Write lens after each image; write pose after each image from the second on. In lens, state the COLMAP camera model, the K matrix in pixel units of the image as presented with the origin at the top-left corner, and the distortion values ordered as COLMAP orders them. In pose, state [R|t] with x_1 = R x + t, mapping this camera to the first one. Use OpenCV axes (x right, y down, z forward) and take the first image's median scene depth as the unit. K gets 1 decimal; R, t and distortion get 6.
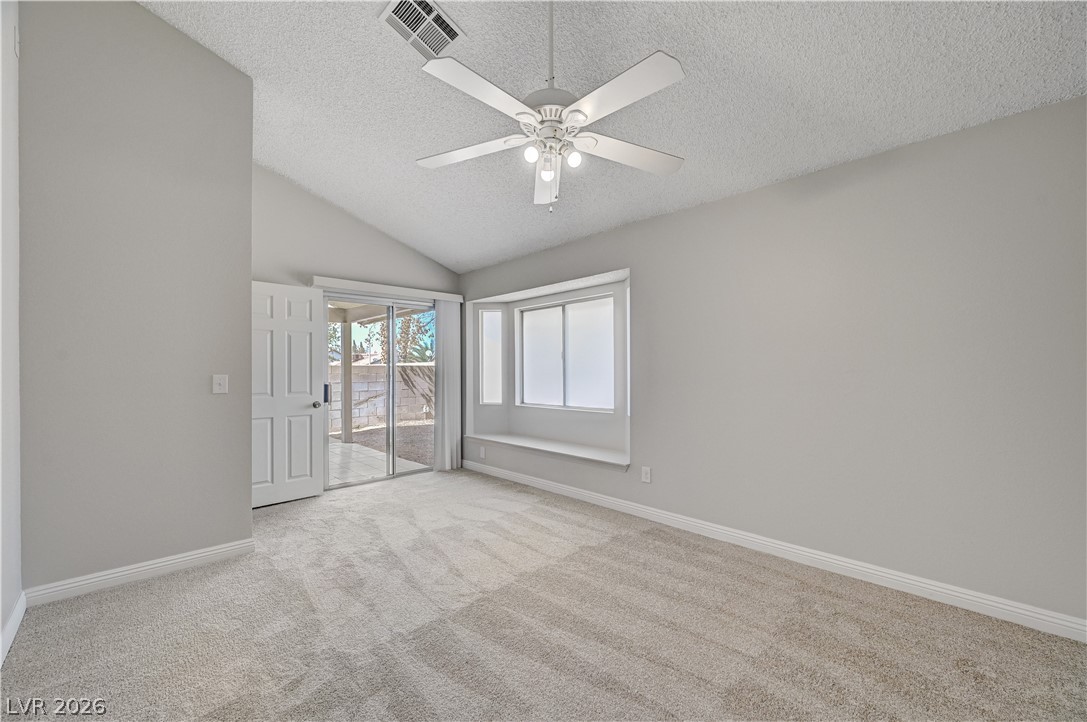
lens RADIAL K [[431.5, 0, 547.8], [0, 431.5, 368.4], [0, 0, 1]] dist [-0.000717, 0.000044]
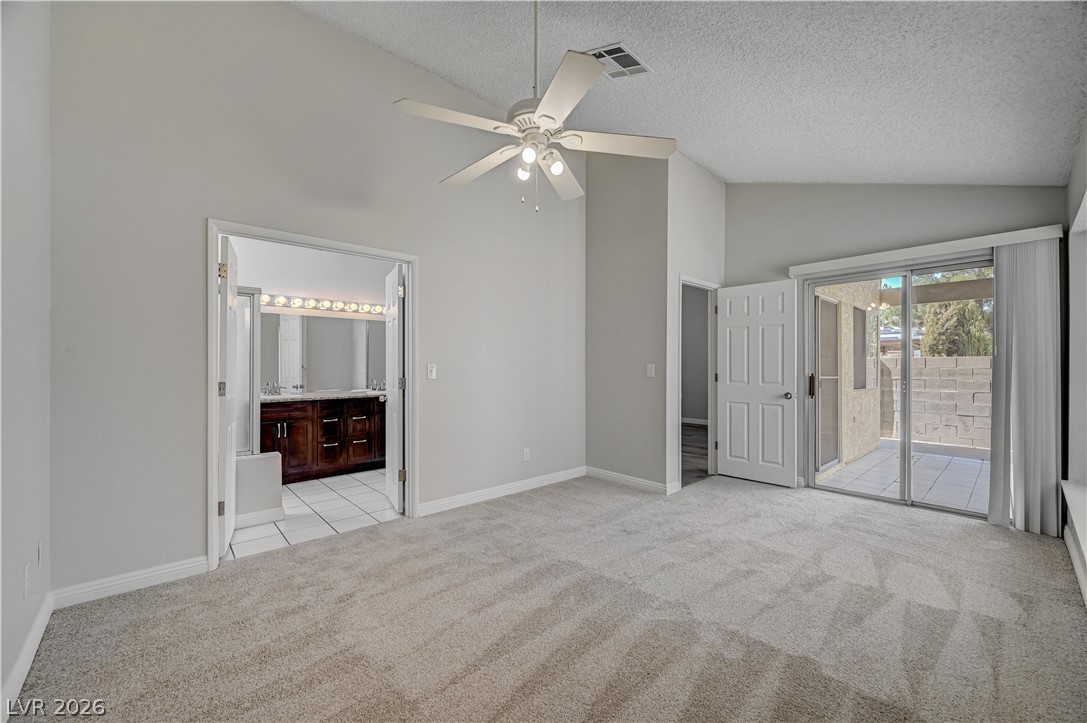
lens RADIAL K [[431.5, 0, 547.8], [0, 431.5, 368.9], [0, 0, 1]] dist [-0.000717, 0.000044]
pose [[-0.024452, 0.015534, -0.999580, 0.603518], [0.003330, 0.999875, 0.015457, 0.005276], [0.999695, -0.002950, -0.024500, 0.592069]]
